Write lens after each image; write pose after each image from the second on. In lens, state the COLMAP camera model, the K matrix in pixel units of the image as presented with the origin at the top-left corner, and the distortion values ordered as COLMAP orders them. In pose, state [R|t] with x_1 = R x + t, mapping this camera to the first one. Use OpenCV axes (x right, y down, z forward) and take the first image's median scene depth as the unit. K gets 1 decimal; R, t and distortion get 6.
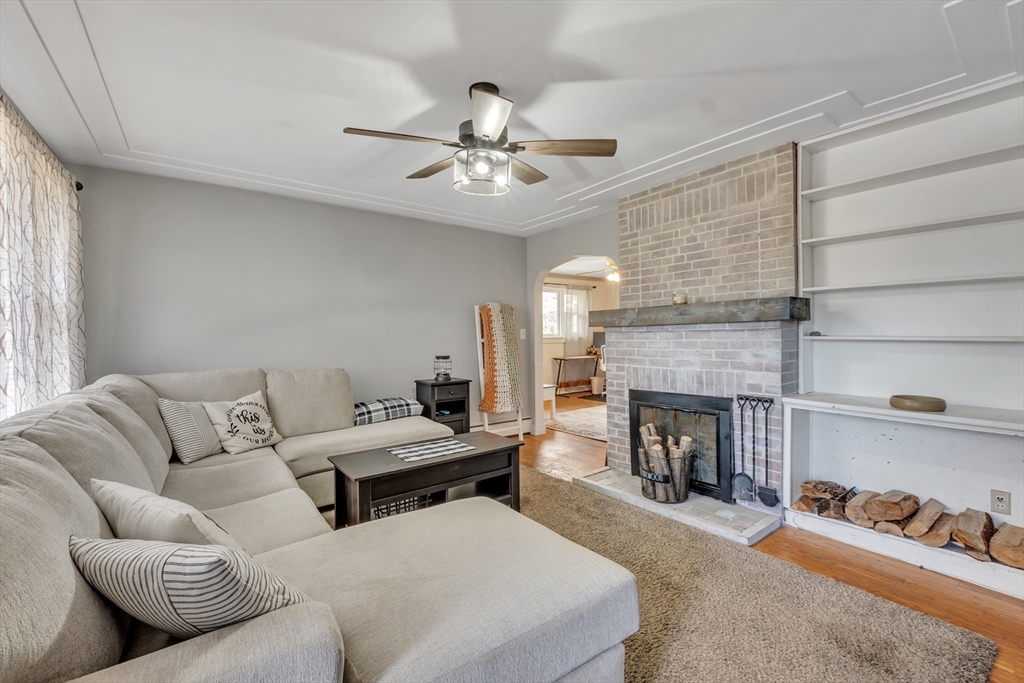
lens RADIAL K [[429.6, 0, 516.4], [0, 429.6, 336.7], [0, 0, 1]] dist [-0.009999, -0.000160]
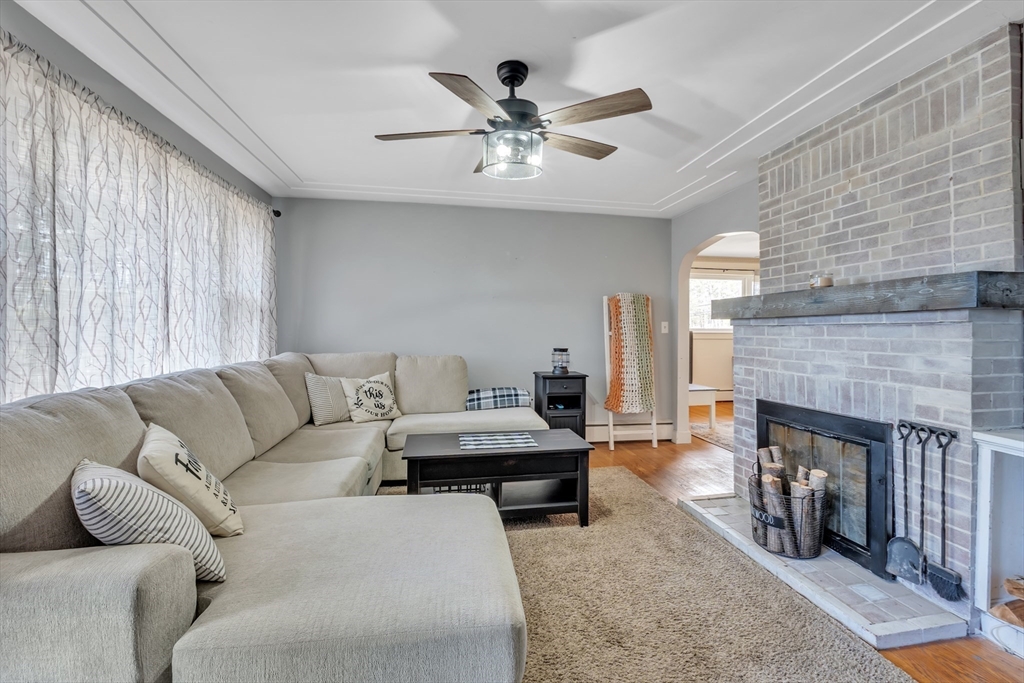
lens RADIAL K [[434.6, 0, 512.4], [0, 434.6, 324.3], [0, 0, 1]] dist [-0.009366, 0.000167]
pose [[0.888009, 0.011093, -0.459691, 0.270166], [-0.017252, 0.999809, -0.009201, 0.001395], [0.459502, 0.016101, 0.888031, 0.108664]]
